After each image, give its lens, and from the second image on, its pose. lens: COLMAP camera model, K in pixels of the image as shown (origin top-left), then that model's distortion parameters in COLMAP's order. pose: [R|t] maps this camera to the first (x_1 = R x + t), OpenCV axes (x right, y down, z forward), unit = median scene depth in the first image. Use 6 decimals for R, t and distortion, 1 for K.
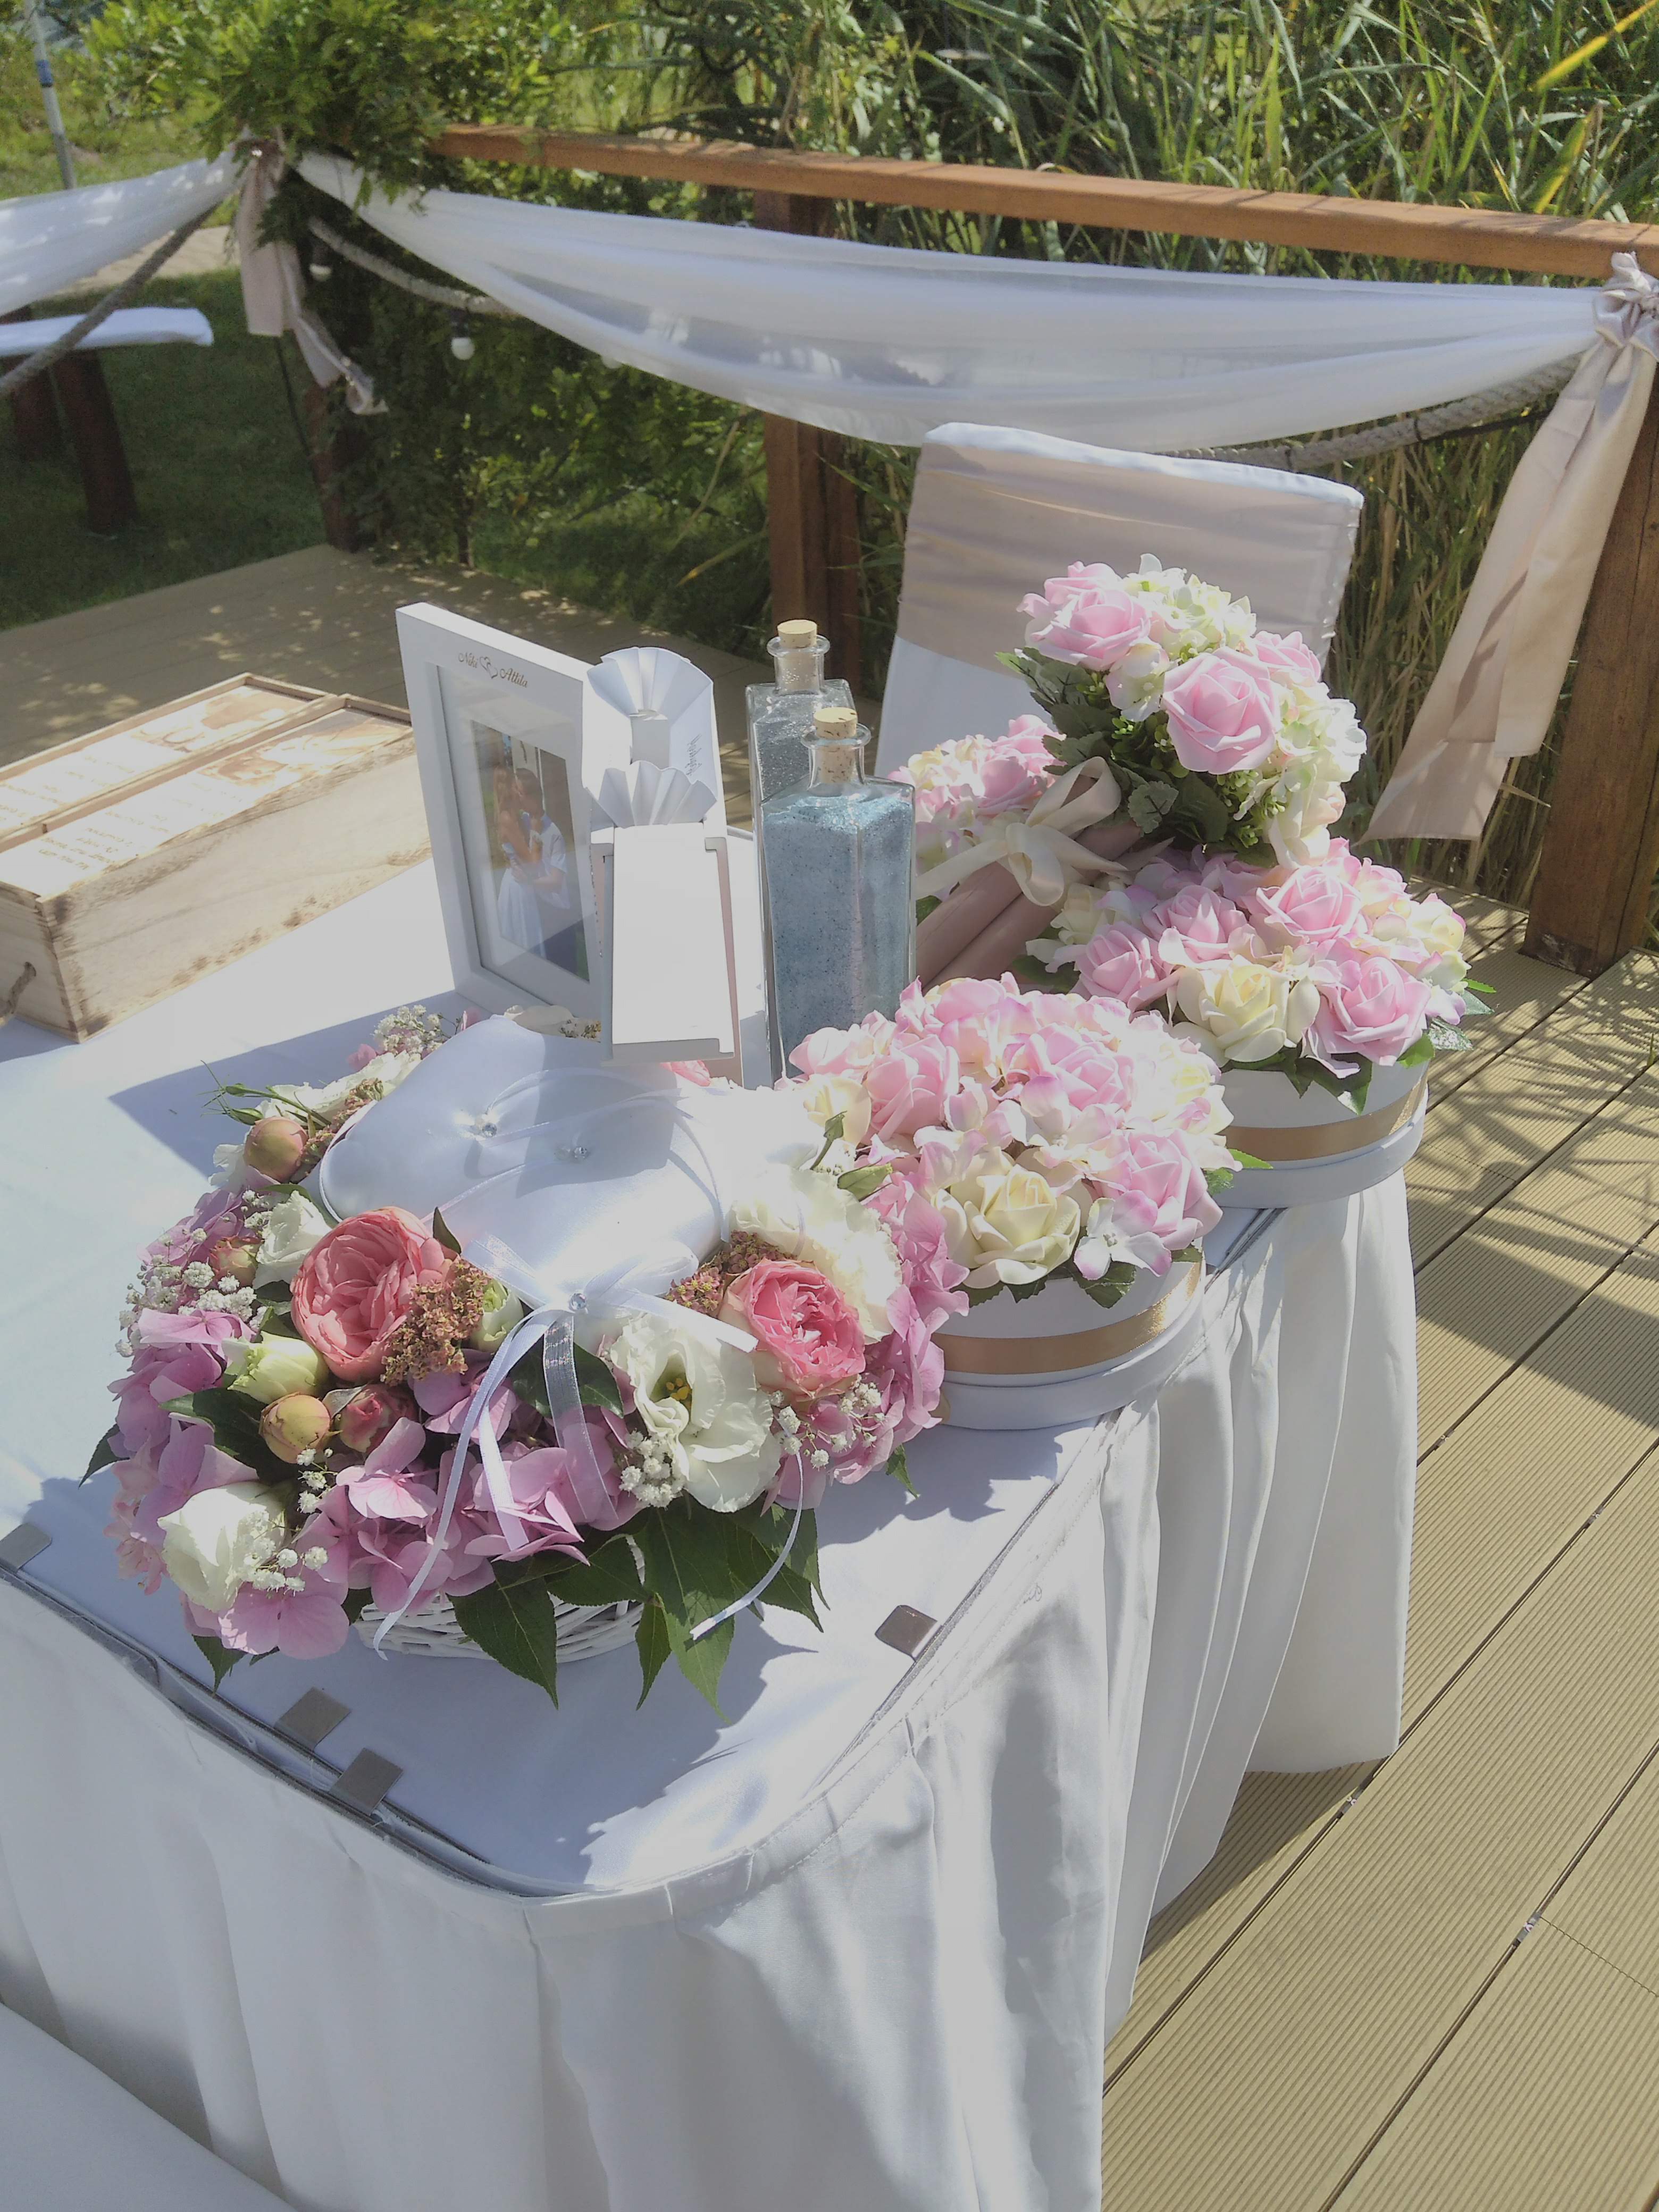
lens RADIAL K [[1879.4, 0, 829.5], [0, 1879.4, 1106.0], [0, 0, 1]] dist [-0.005441, -0.001150]
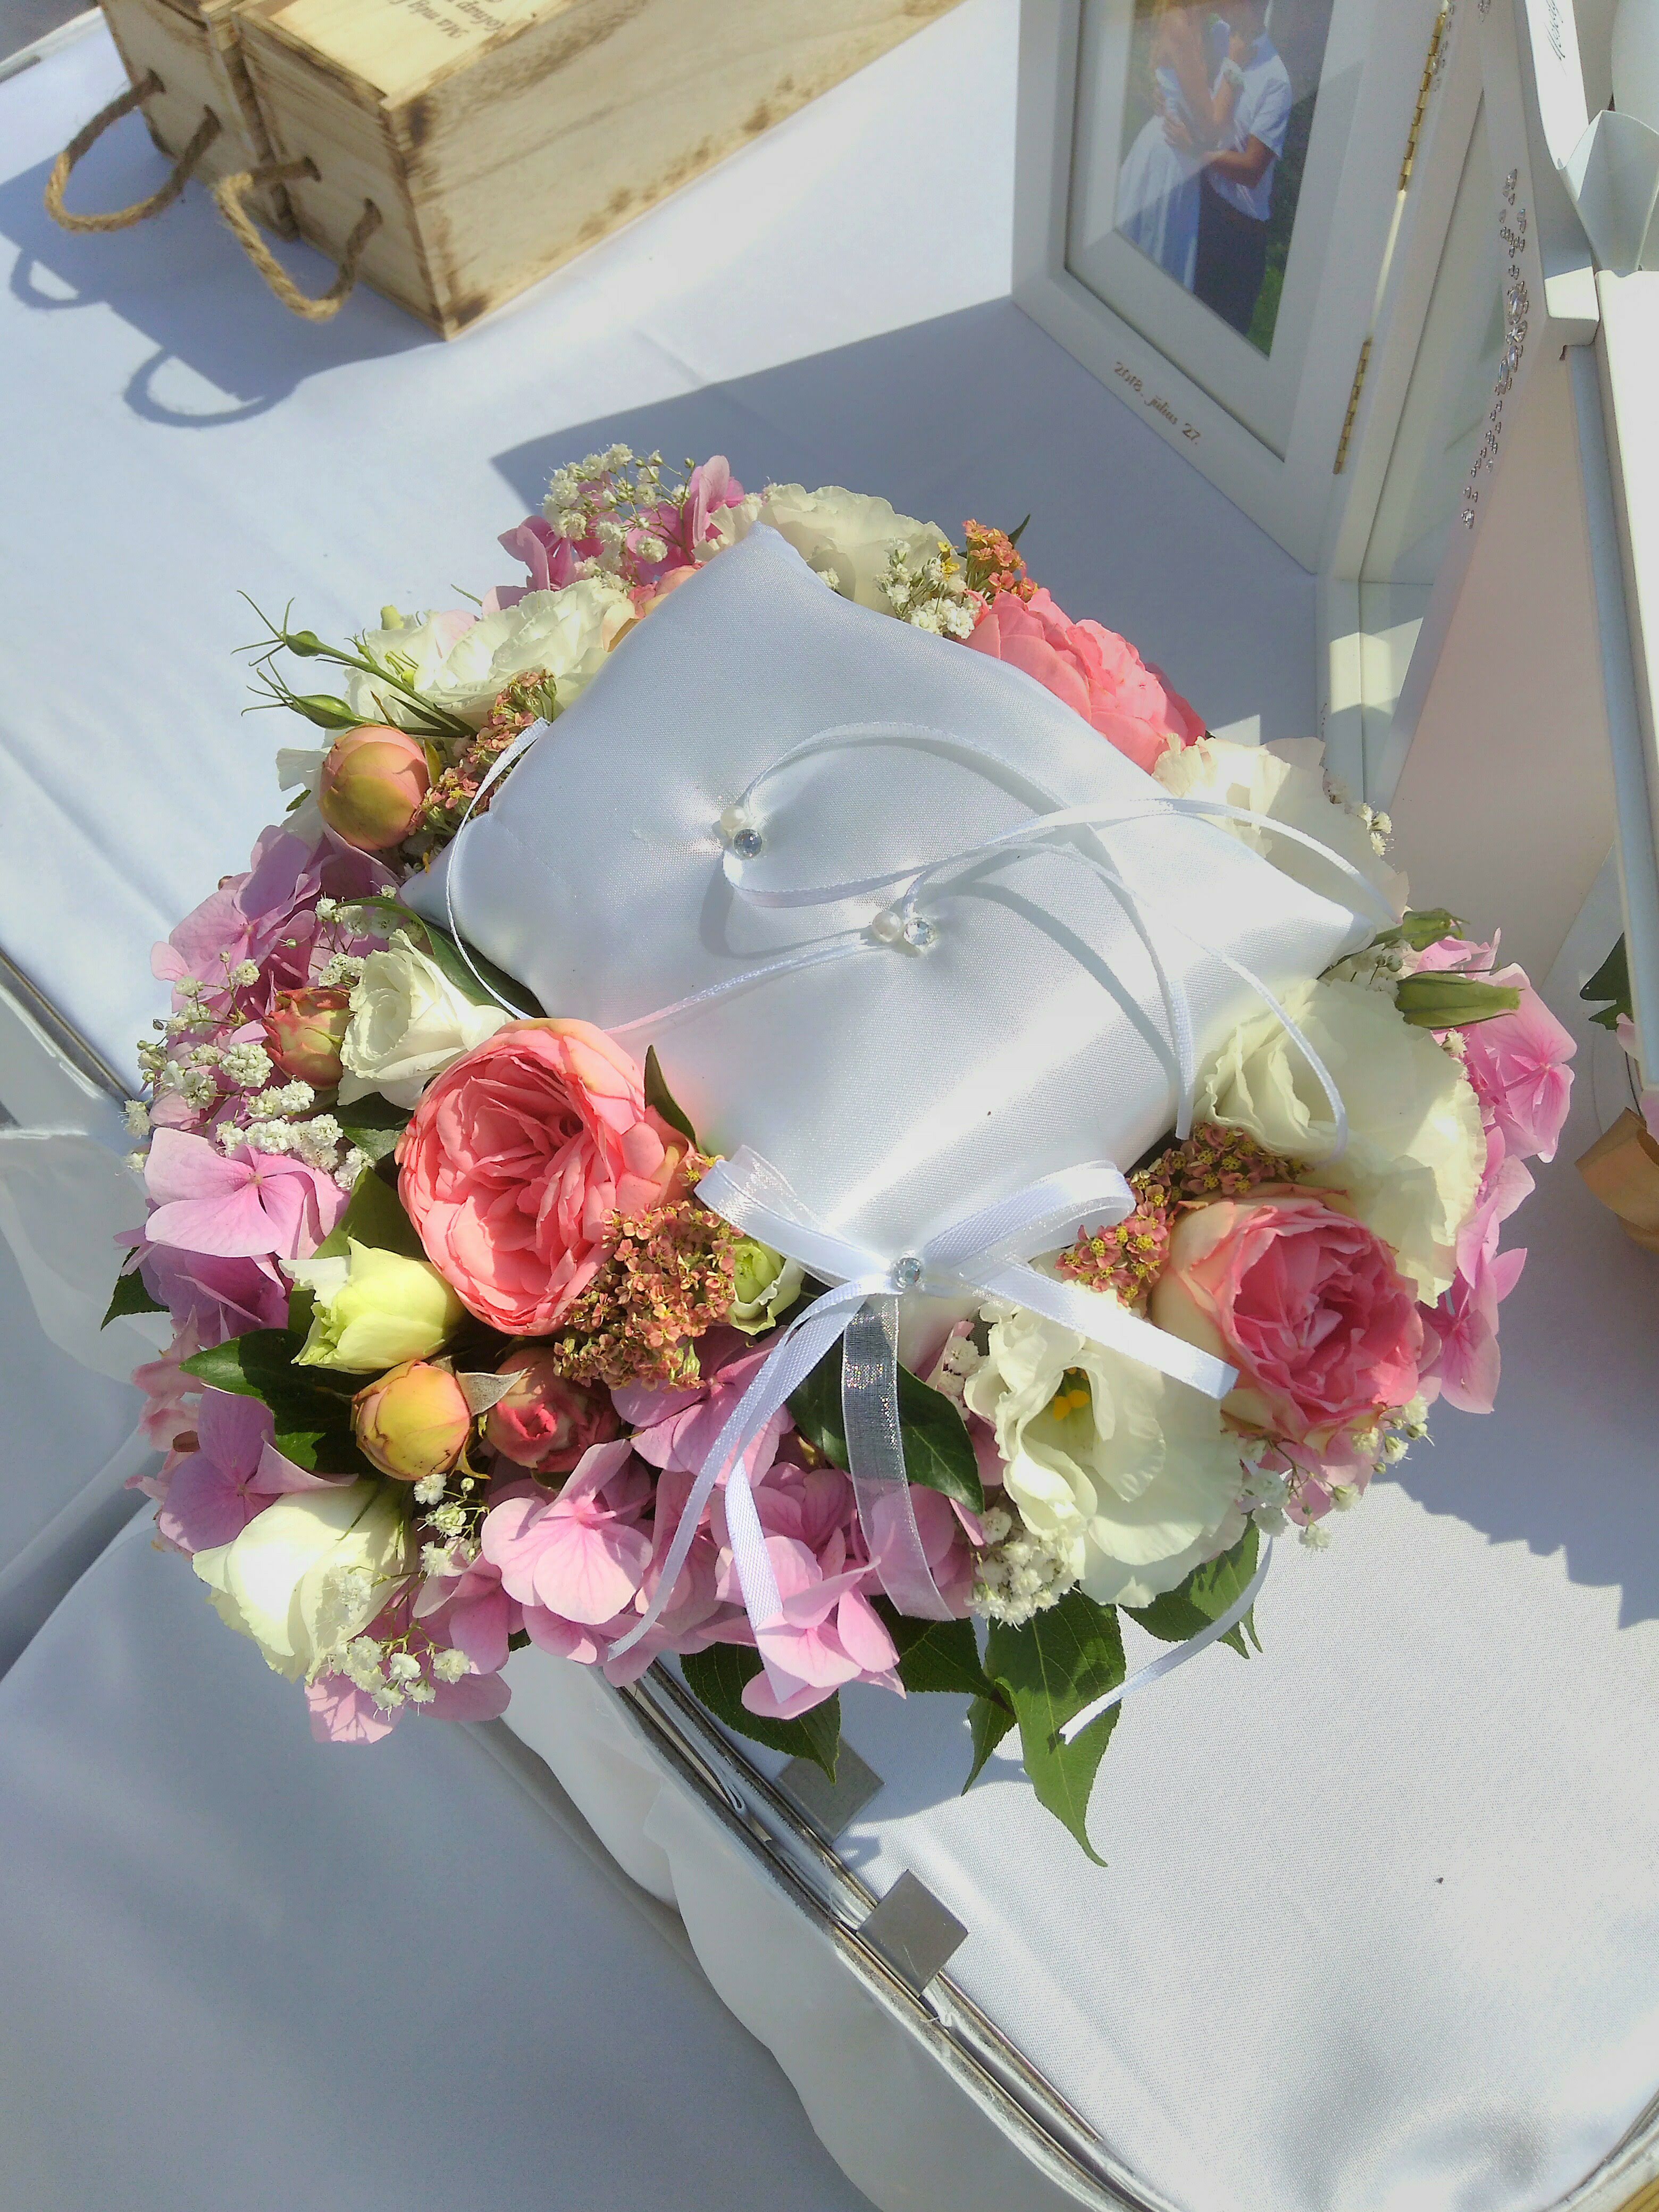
lens RADIAL K [[1870.9, 0, 829.5], [0, 1870.9, 1106.0], [0, 0, 1]] dist [0.088385, 0.000322]
pose [[0.990974, 0.092718, -0.096824, -0.107057], [-0.037047, 0.883533, 0.466902, -0.187199], [0.128837, -0.459100, 0.878992, 0.538298]]
